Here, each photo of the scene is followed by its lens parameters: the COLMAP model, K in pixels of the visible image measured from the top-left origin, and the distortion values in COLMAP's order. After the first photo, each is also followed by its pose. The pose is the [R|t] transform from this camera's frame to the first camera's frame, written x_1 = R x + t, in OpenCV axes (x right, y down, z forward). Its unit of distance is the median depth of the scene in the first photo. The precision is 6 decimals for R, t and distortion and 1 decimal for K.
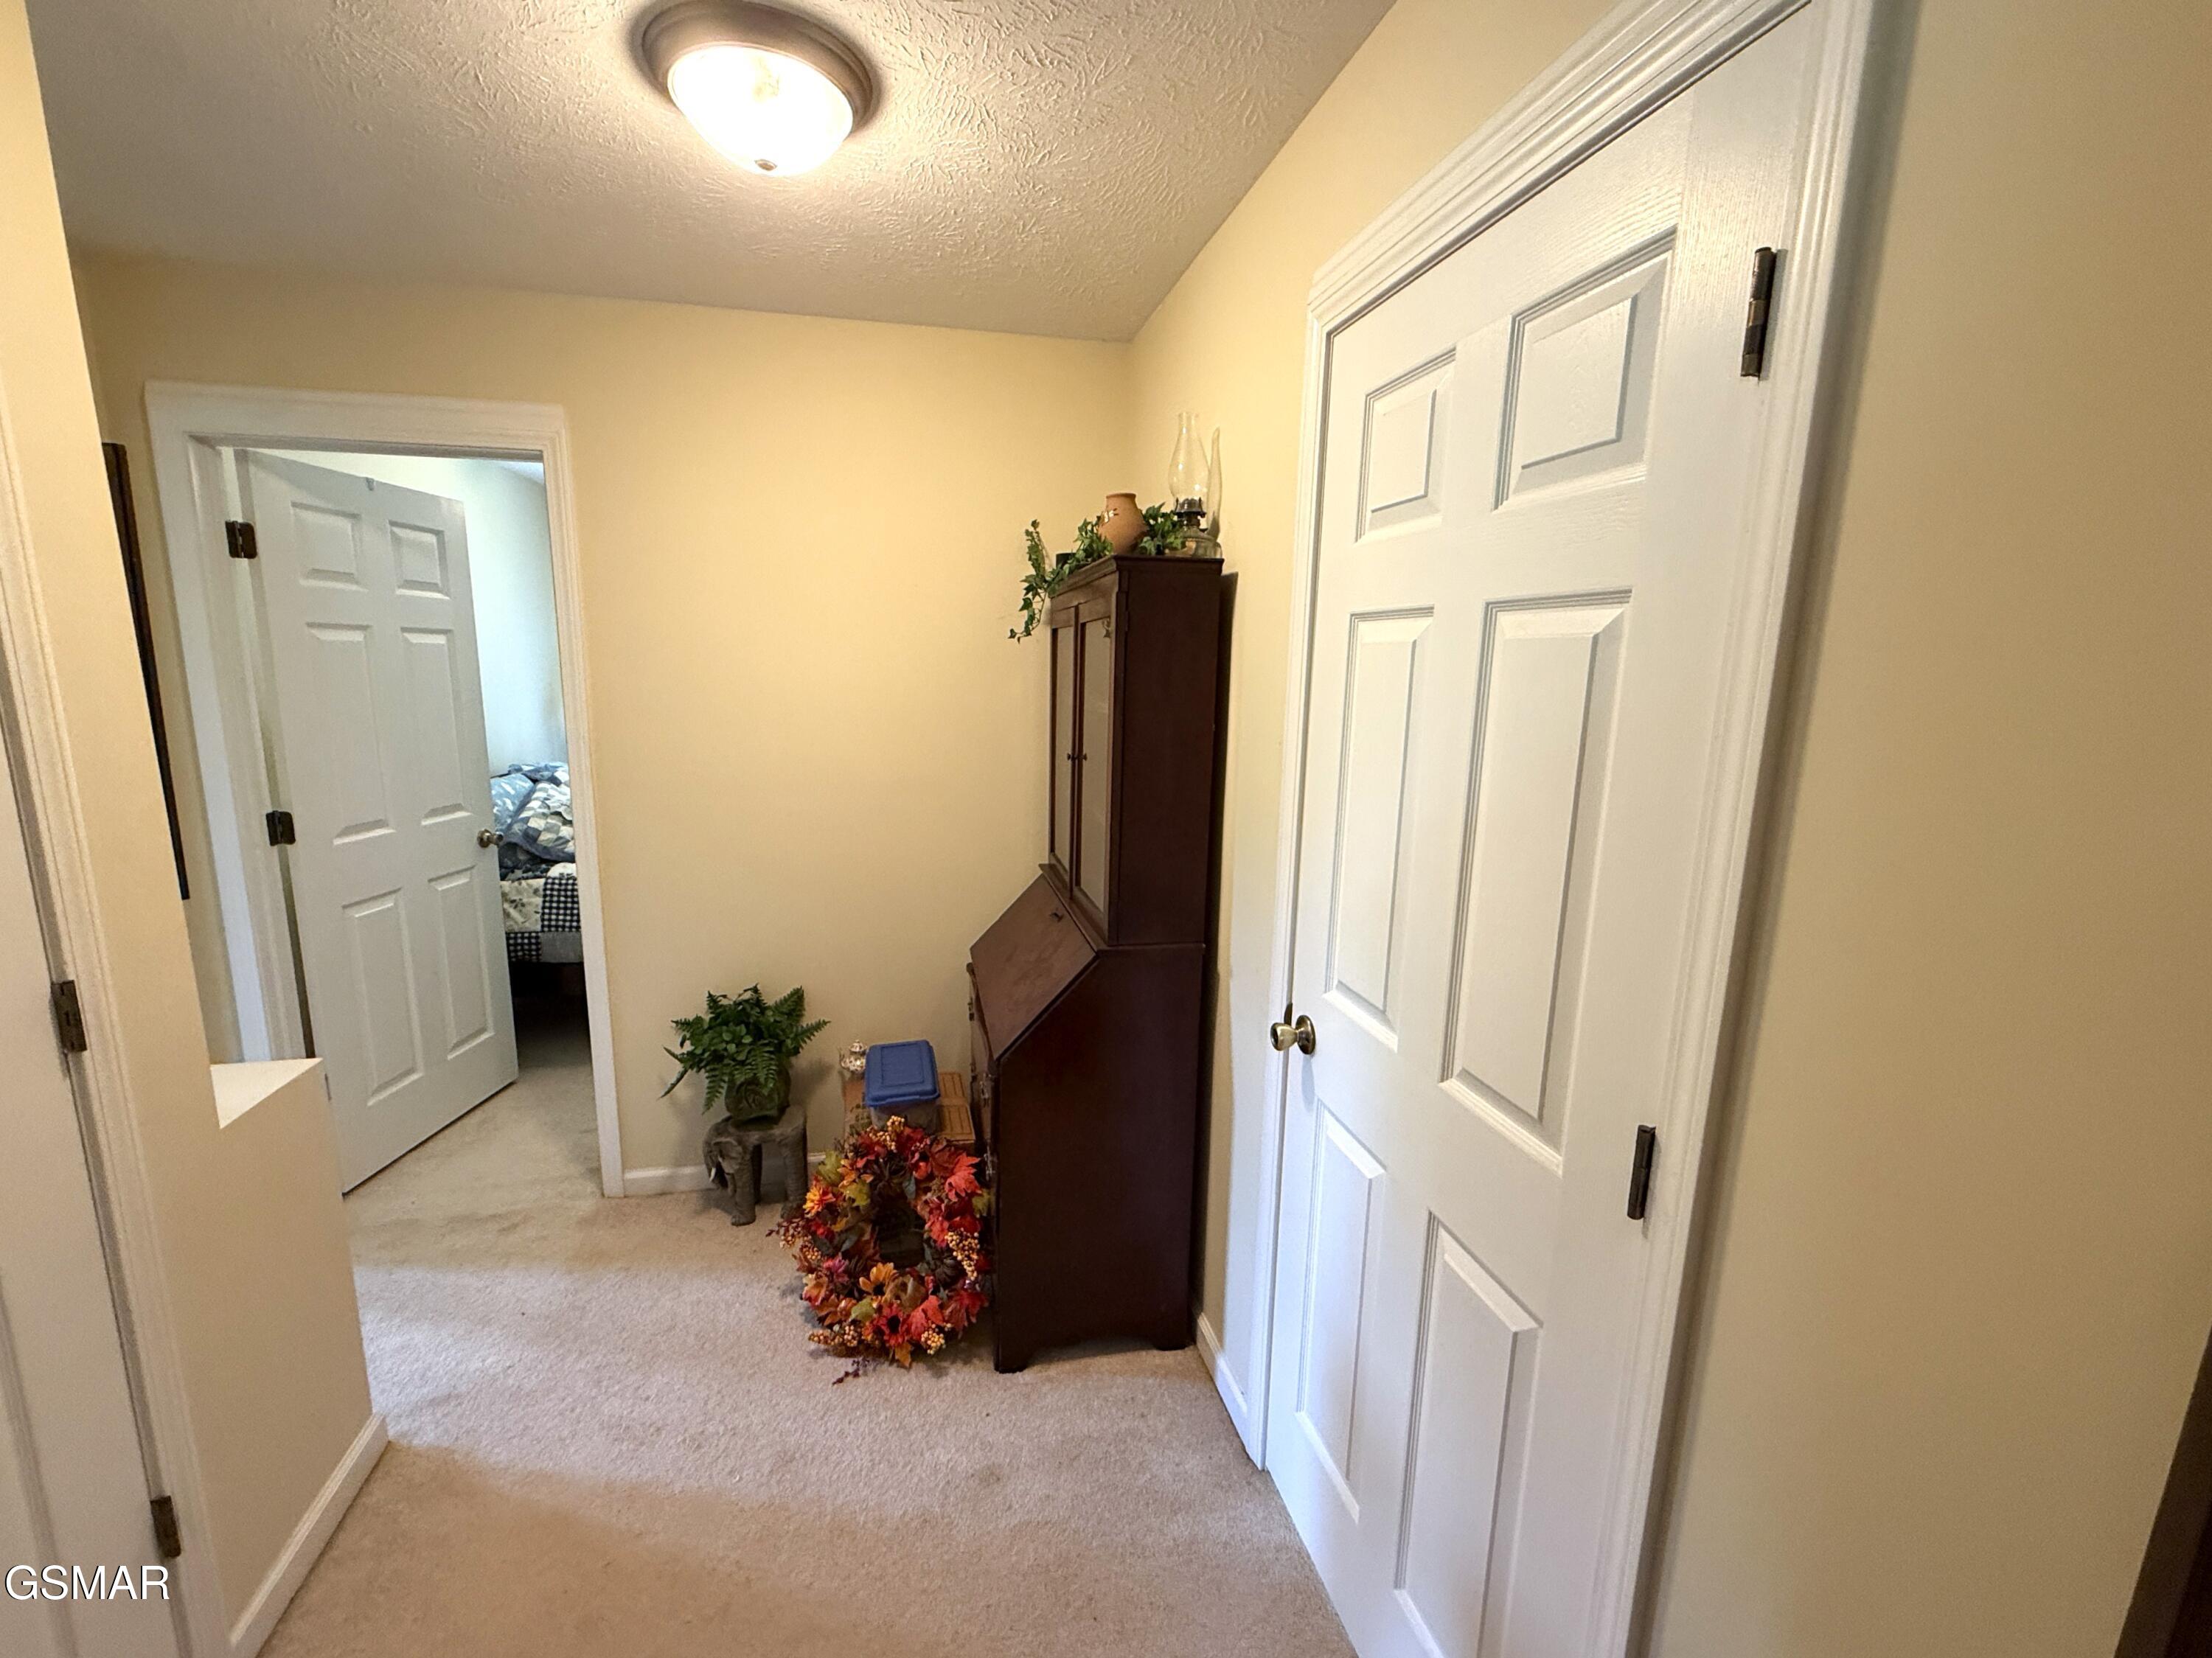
lens RADIAL K [[885.0, 0, 1097.6], [0, 885.0, 825.1], [0, 0, 1]] dist [0.002119, -0.000412]
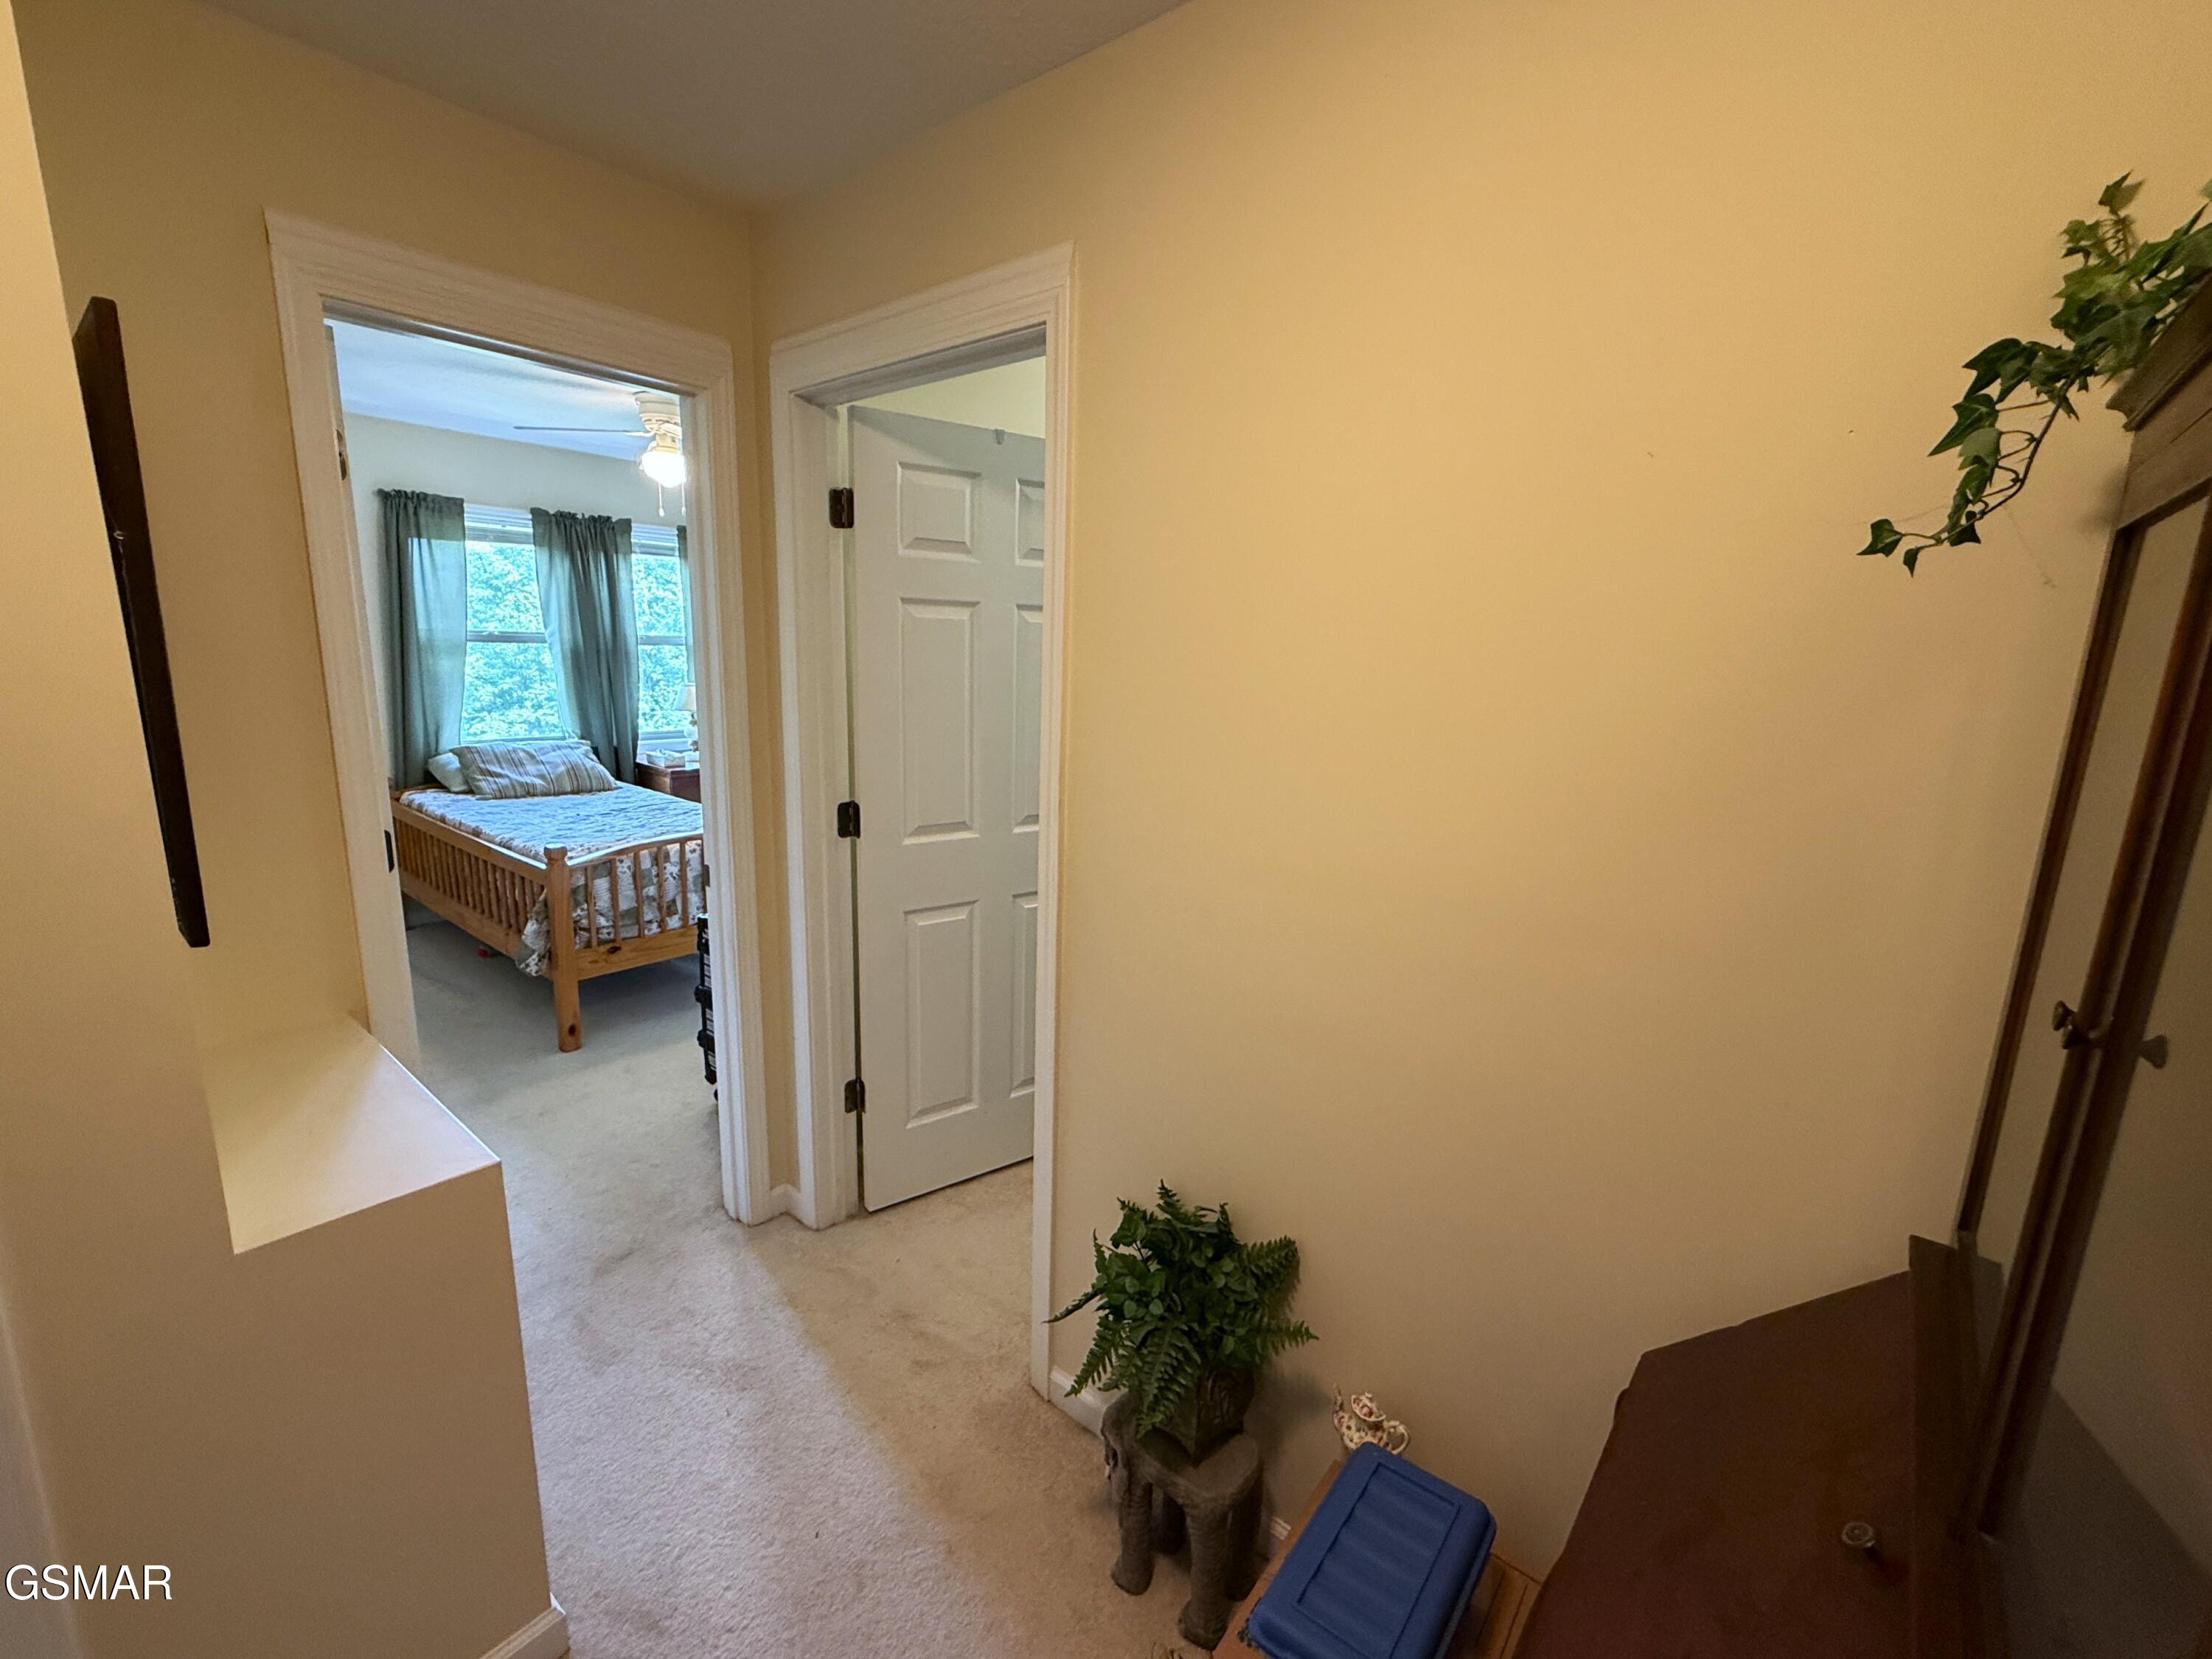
lens RADIAL K [[919.9, 0, 1111.2], [0, 919.9, 824.2], [0, 0, 1]] dist [-0.001696, -0.000610]
pose [[0.610043, 0.154285, -0.777203, -0.004180], [-0.160253, 0.984614, 0.069672, -0.096479], [0.775994, 0.082046, 0.625381, 0.569104]]
